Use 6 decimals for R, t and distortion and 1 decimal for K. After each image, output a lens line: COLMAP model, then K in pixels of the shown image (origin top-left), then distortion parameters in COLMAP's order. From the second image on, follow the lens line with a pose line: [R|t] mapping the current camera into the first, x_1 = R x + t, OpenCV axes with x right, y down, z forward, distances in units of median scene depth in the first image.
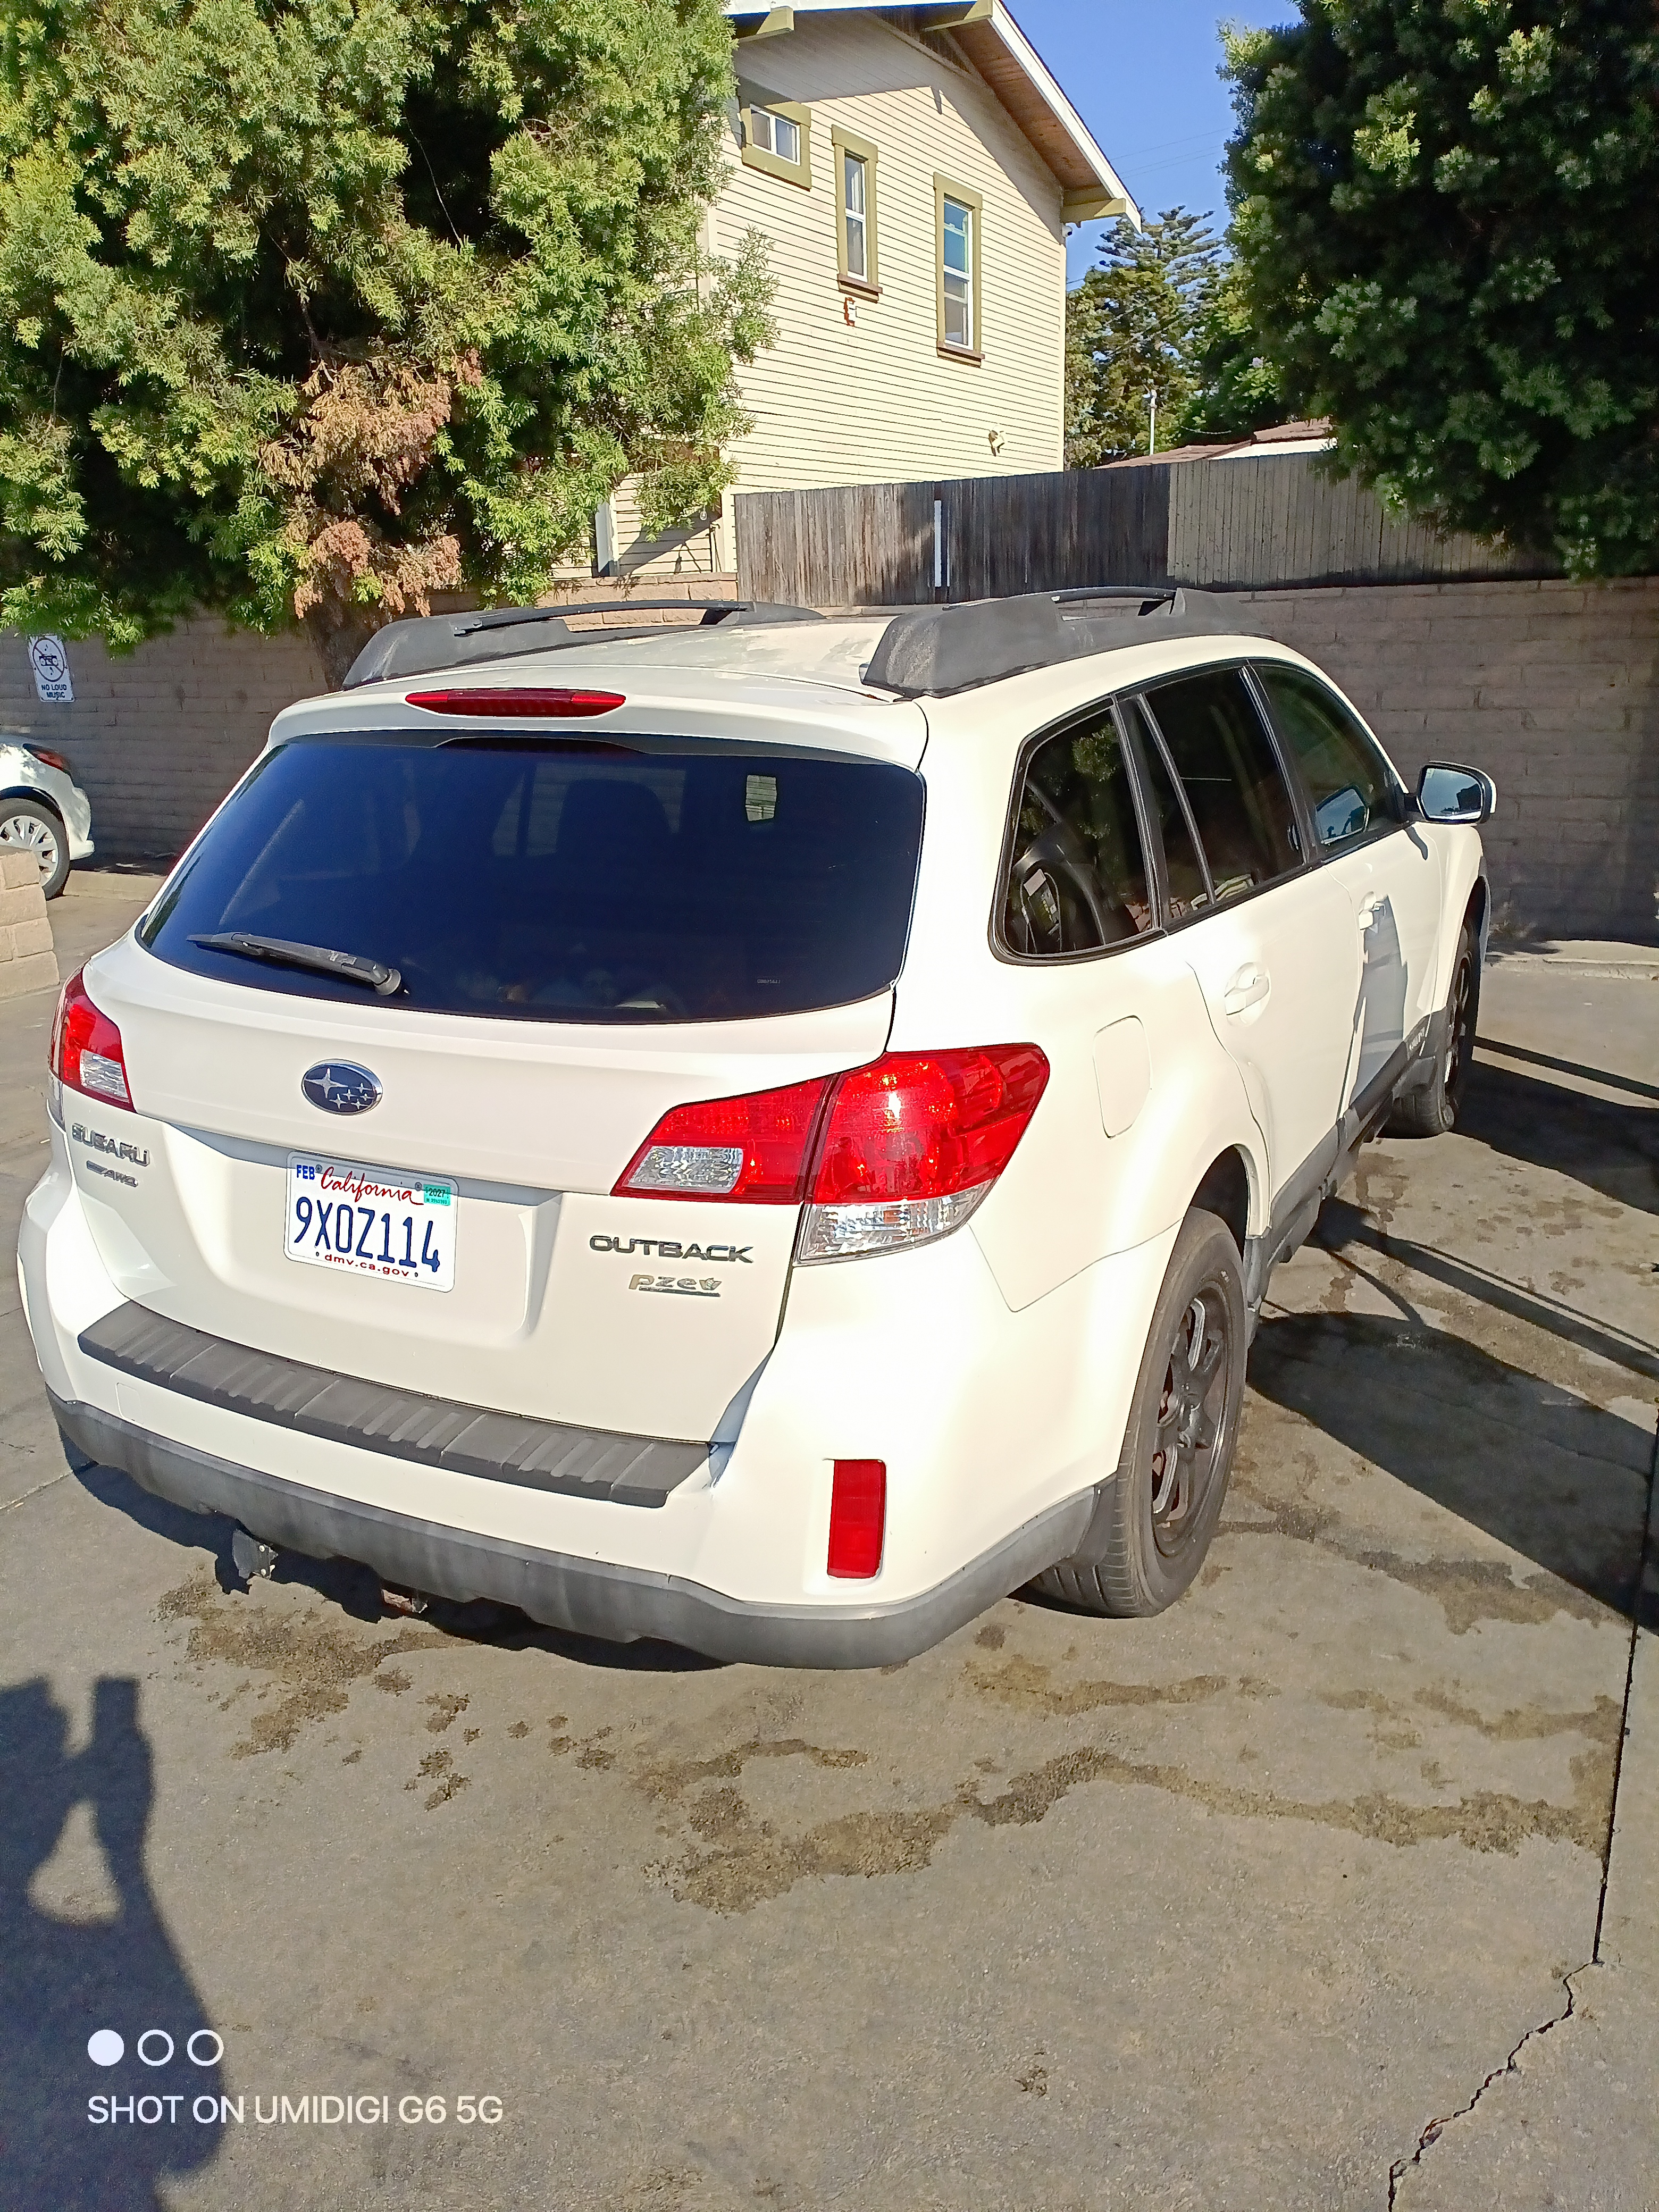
lens RADIAL K [[1639.1, 0, 831.0], [0, 1639.1, 1102.4], [0, 0, 1]] dist [0.068984, -0.079753]
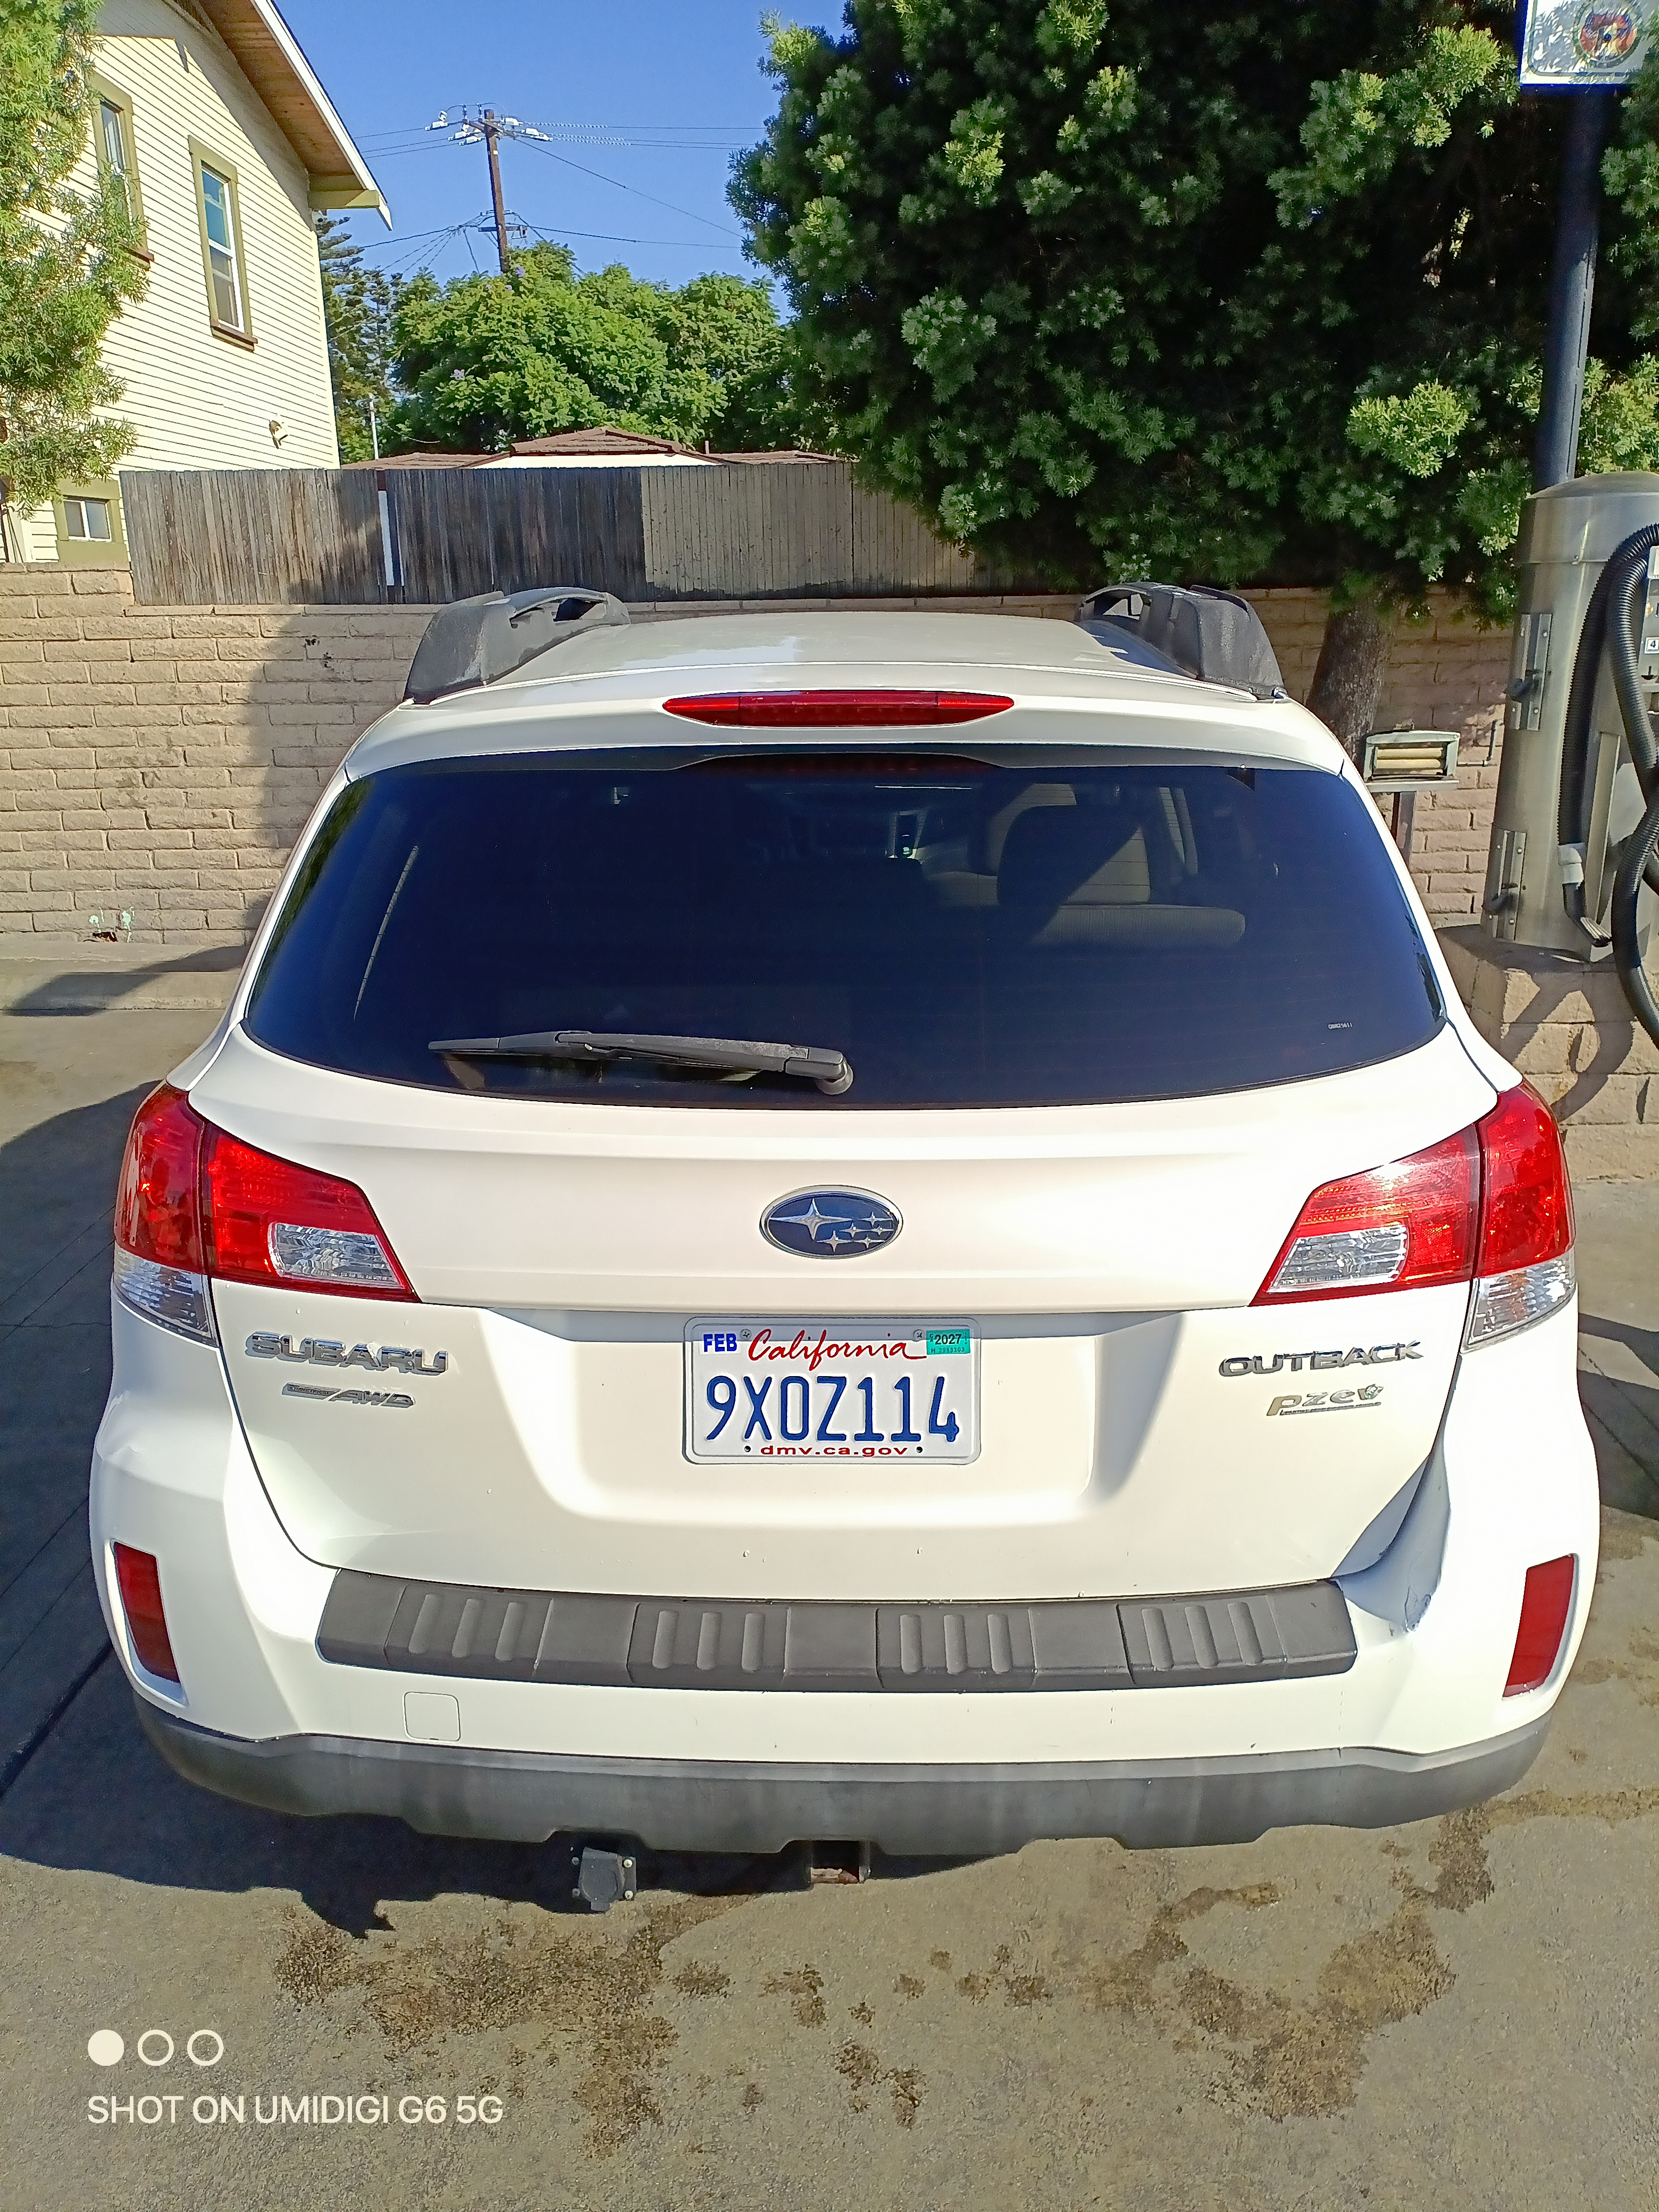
lens RADIAL K [[1639.1, 0, 814.5], [0, 1639.1, 1104.5], [0, 0, 1]] dist [0.068984, -0.079753]
pose [[0.892912, -0.115109, 0.435267, -0.282411], [0.117468, 0.992842, 0.021589, -0.035904], [-0.434636, 0.031852, 0.900043, 0.150562]]
